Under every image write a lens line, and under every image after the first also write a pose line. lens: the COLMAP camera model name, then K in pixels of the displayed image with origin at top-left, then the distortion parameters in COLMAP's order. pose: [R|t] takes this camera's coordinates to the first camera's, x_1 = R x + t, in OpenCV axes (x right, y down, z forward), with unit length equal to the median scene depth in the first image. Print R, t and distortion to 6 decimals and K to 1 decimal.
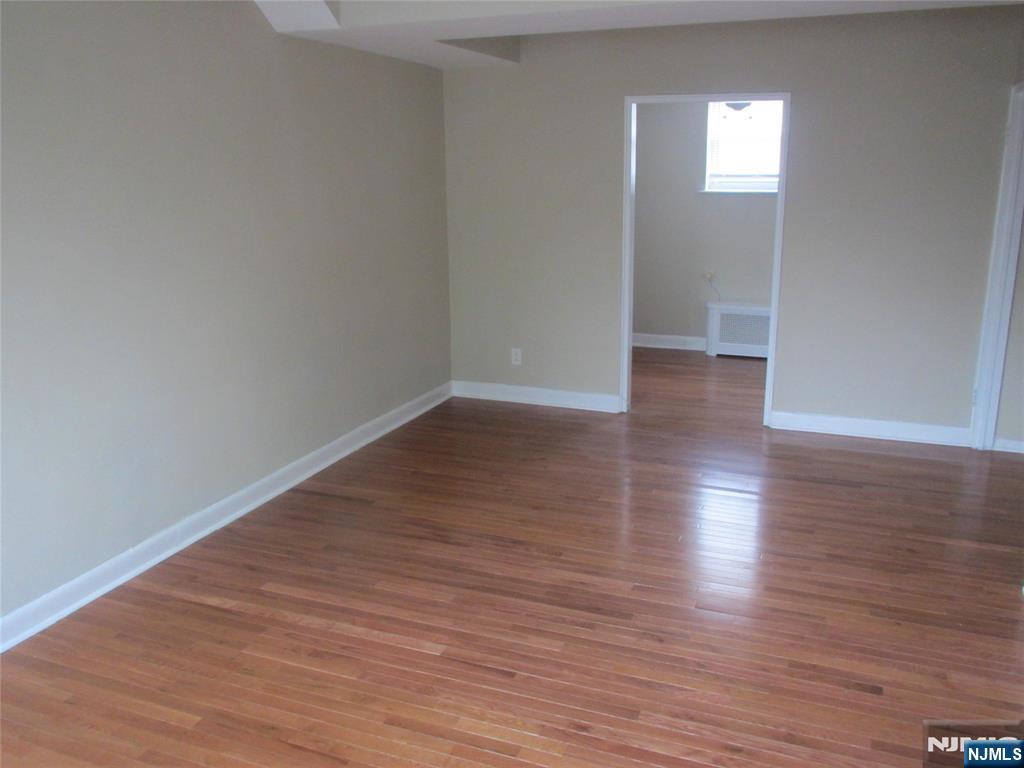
lens RADIAL K [[857.9, 0, 515.9], [0, 857.9, 377.2], [0, 0, 1]] dist [-0.016876, 0.001315]
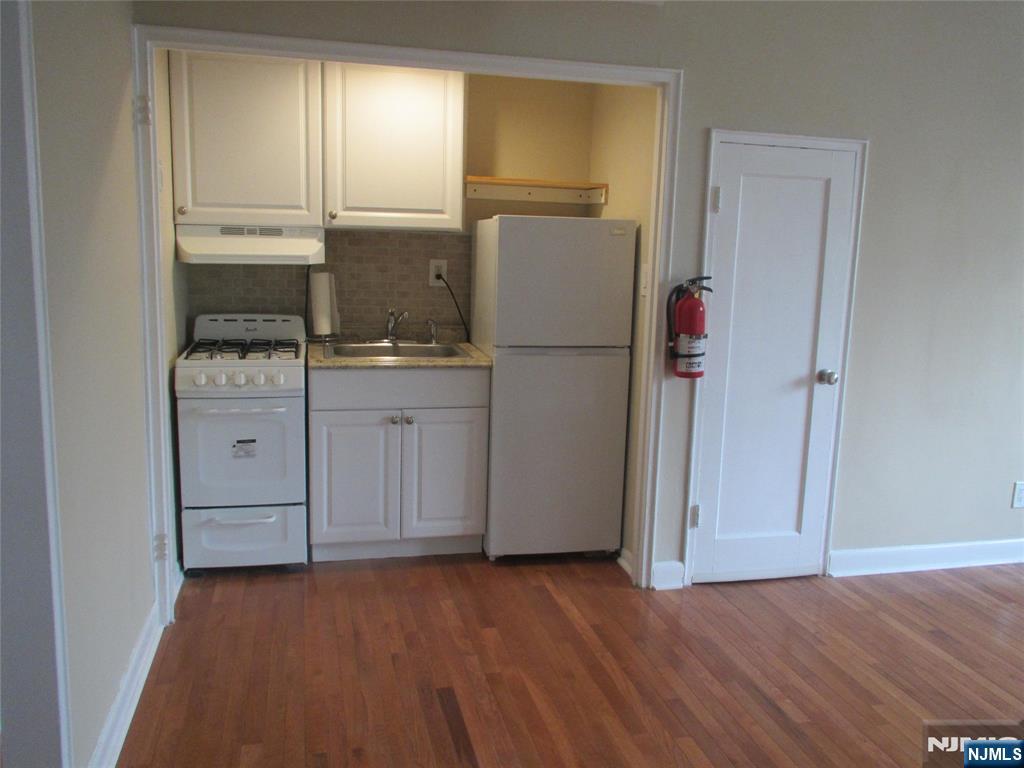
lens RADIAL K [[857.9, 0, 515.9], [0, 857.9, 377.2], [0, 0, 1]] dist [-0.016876, 0.001315]
pose [[-0.589634, -0.140648, 0.795330, -0.090101], [0.168334, 0.941696, 0.291330, -0.291875], [-0.789934, 0.305659, -0.531580, 1.428774]]
